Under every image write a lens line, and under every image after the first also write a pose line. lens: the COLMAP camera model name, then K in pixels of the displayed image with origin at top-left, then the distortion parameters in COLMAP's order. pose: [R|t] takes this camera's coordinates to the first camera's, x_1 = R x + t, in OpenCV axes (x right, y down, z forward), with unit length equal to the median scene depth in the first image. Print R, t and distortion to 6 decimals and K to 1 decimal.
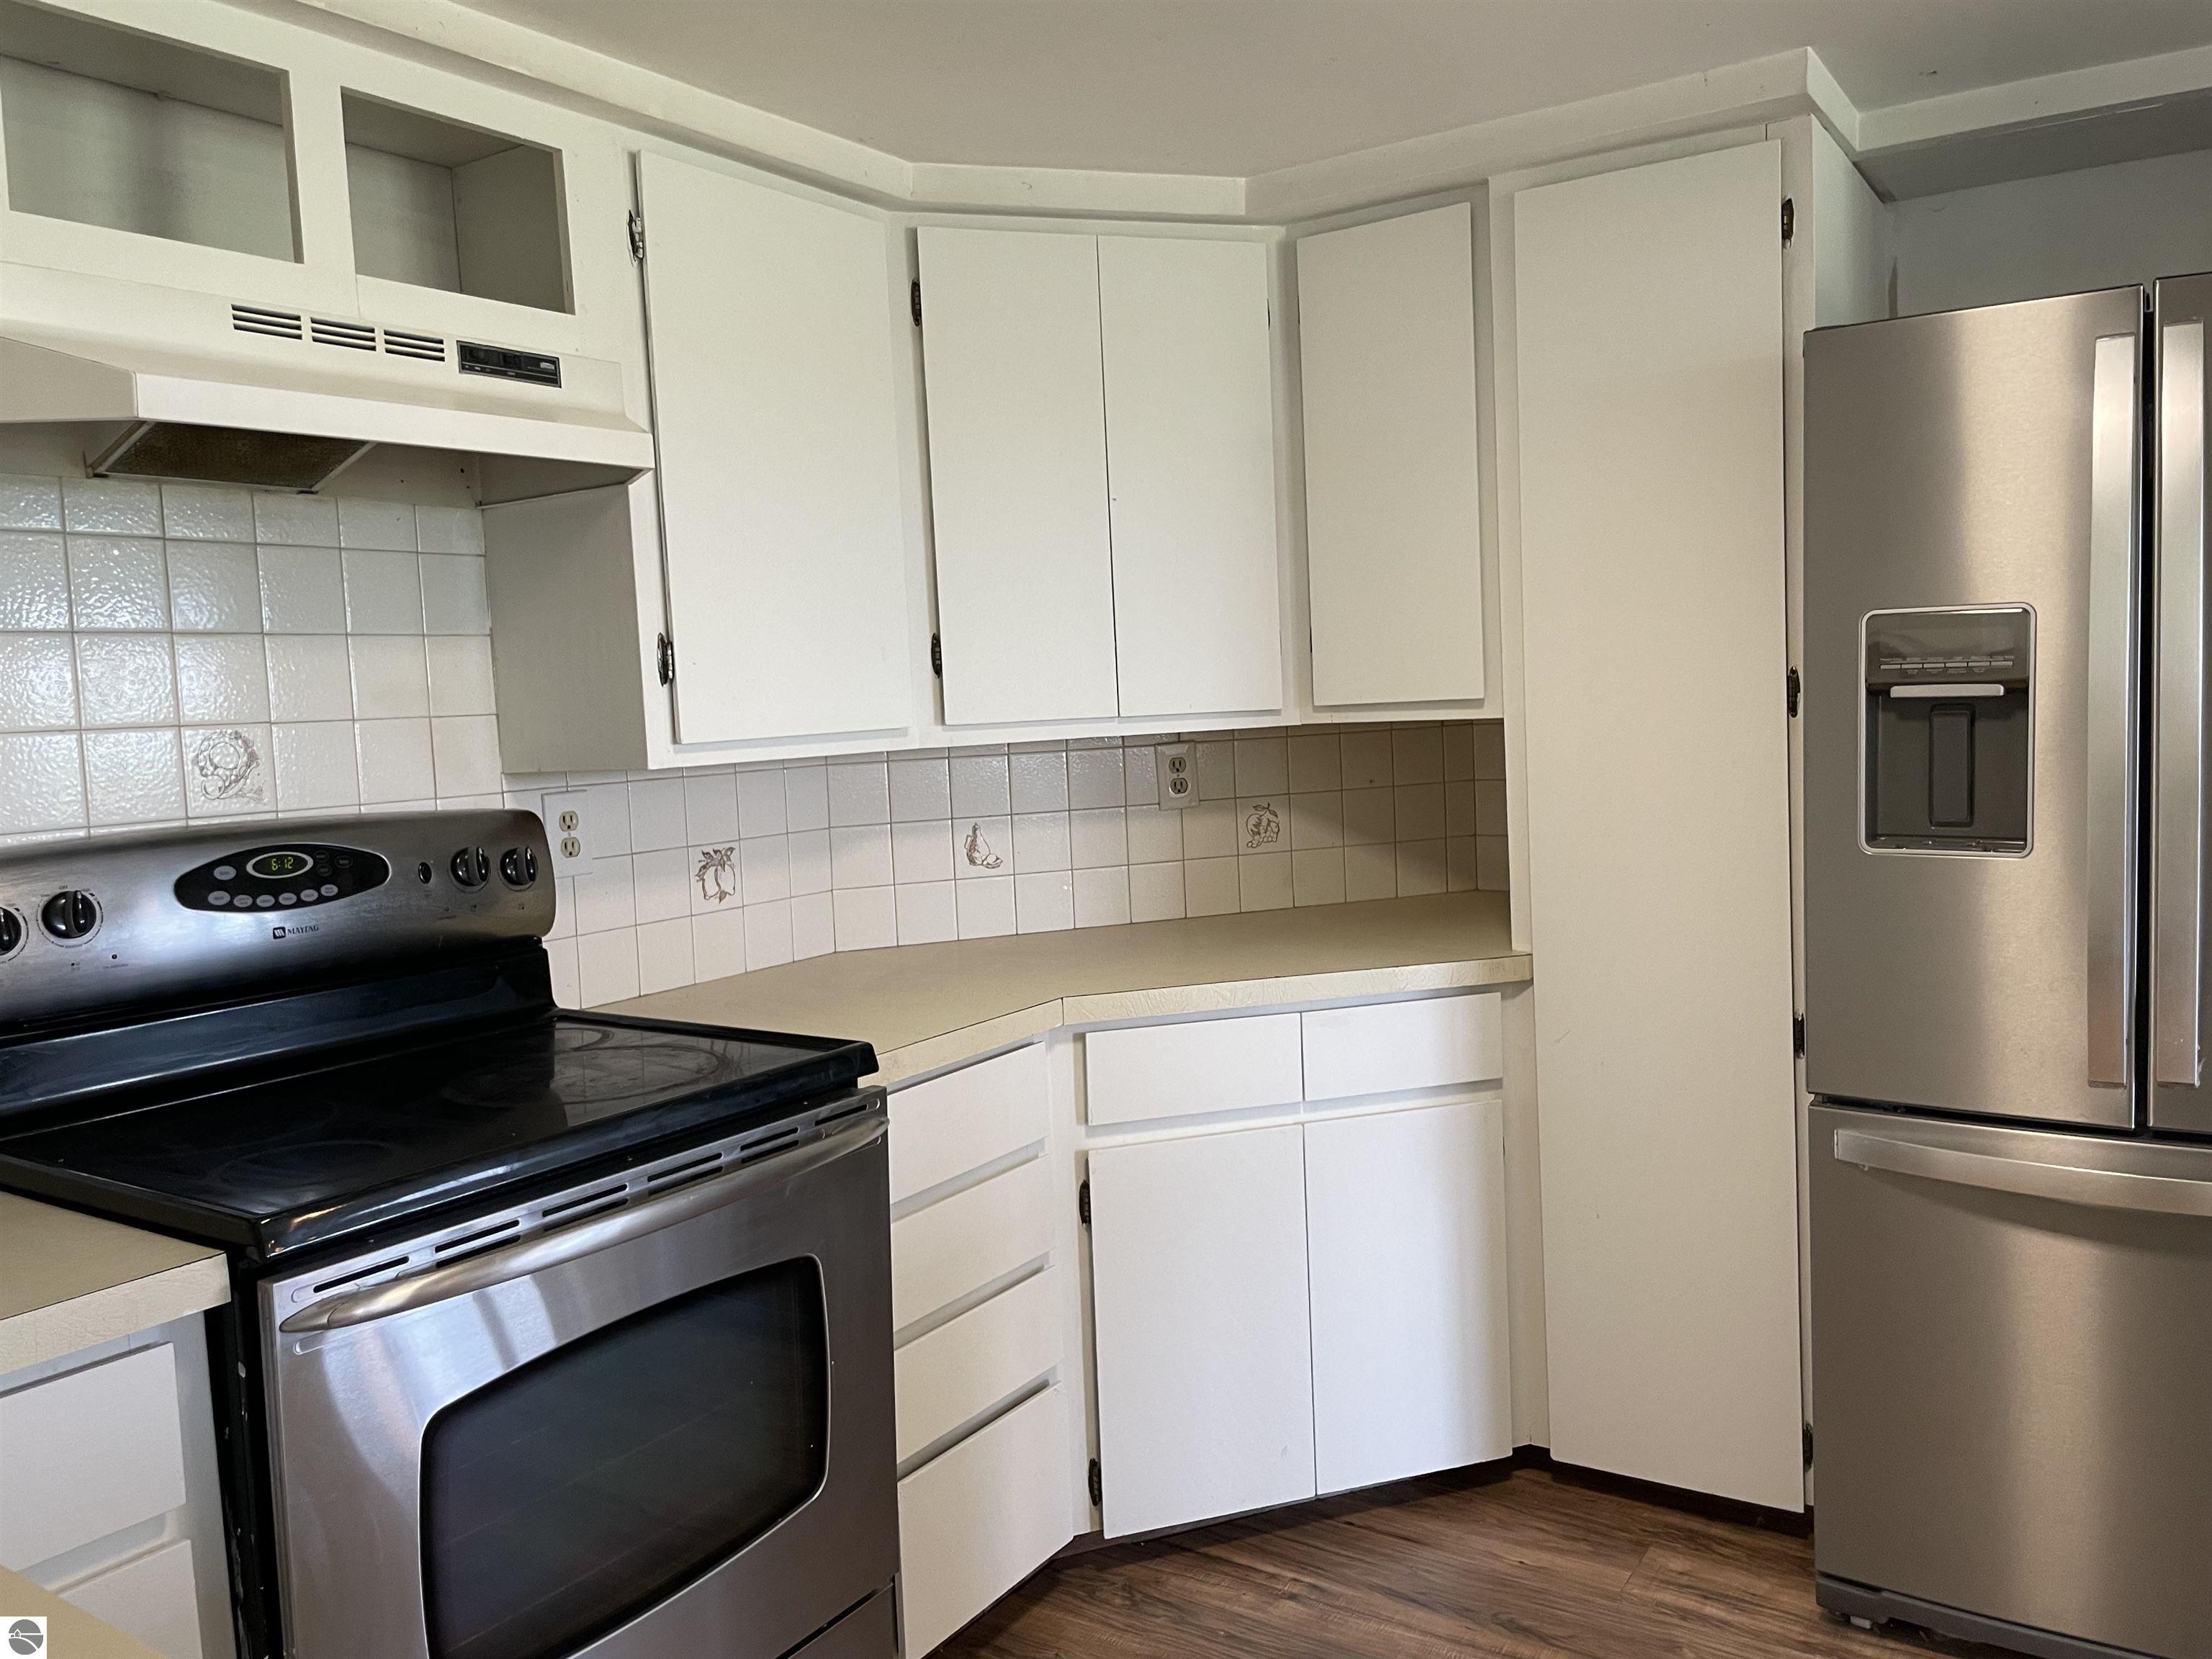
lens RADIAL K [[1691.8, 0, 1120.1], [0, 1691.8, 853.2], [0, 0, 1]] dist [0.085873, -0.112920]
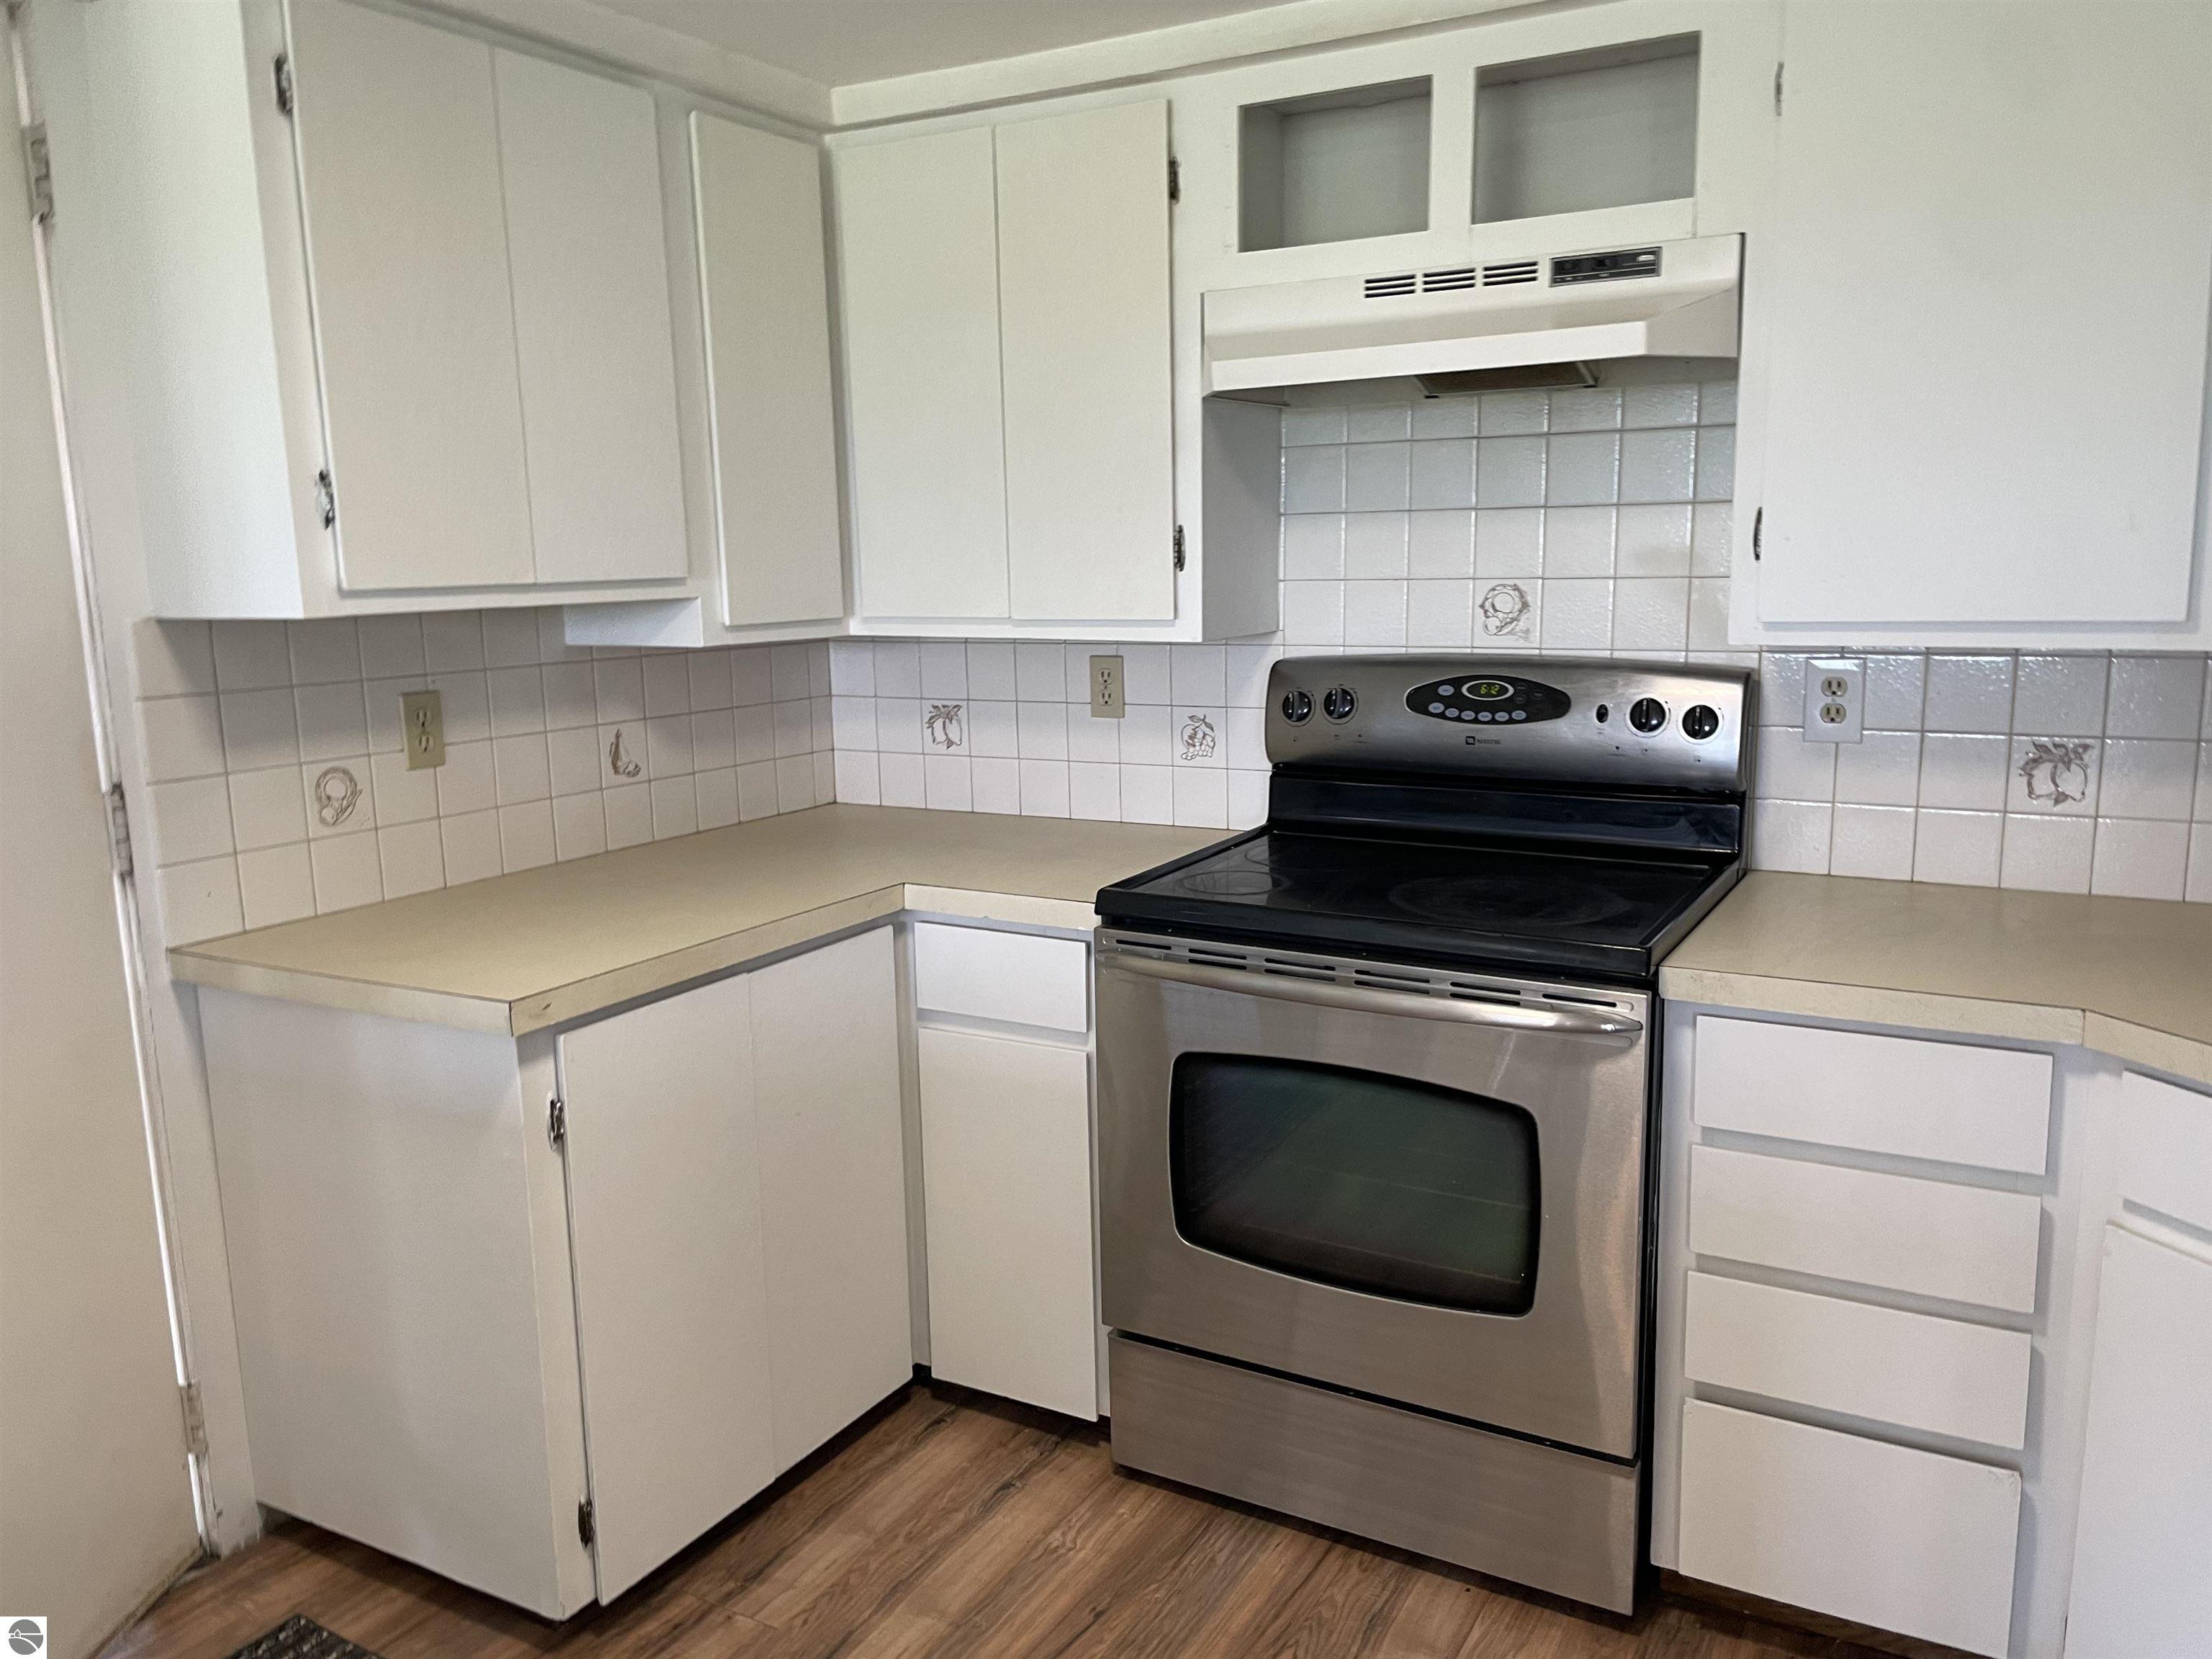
lens RADIAL K [[1691.8, 0, 1120.1], [0, 1691.8, 853.2], [0, 0, 1]] dist [0.085873, -0.112920]
pose [[0.064134, 0.223118, -0.972679, 0.790035], [-0.080971, 0.972636, 0.217769, -0.132992], [0.994651, 0.064792, 0.080445, 0.627348]]
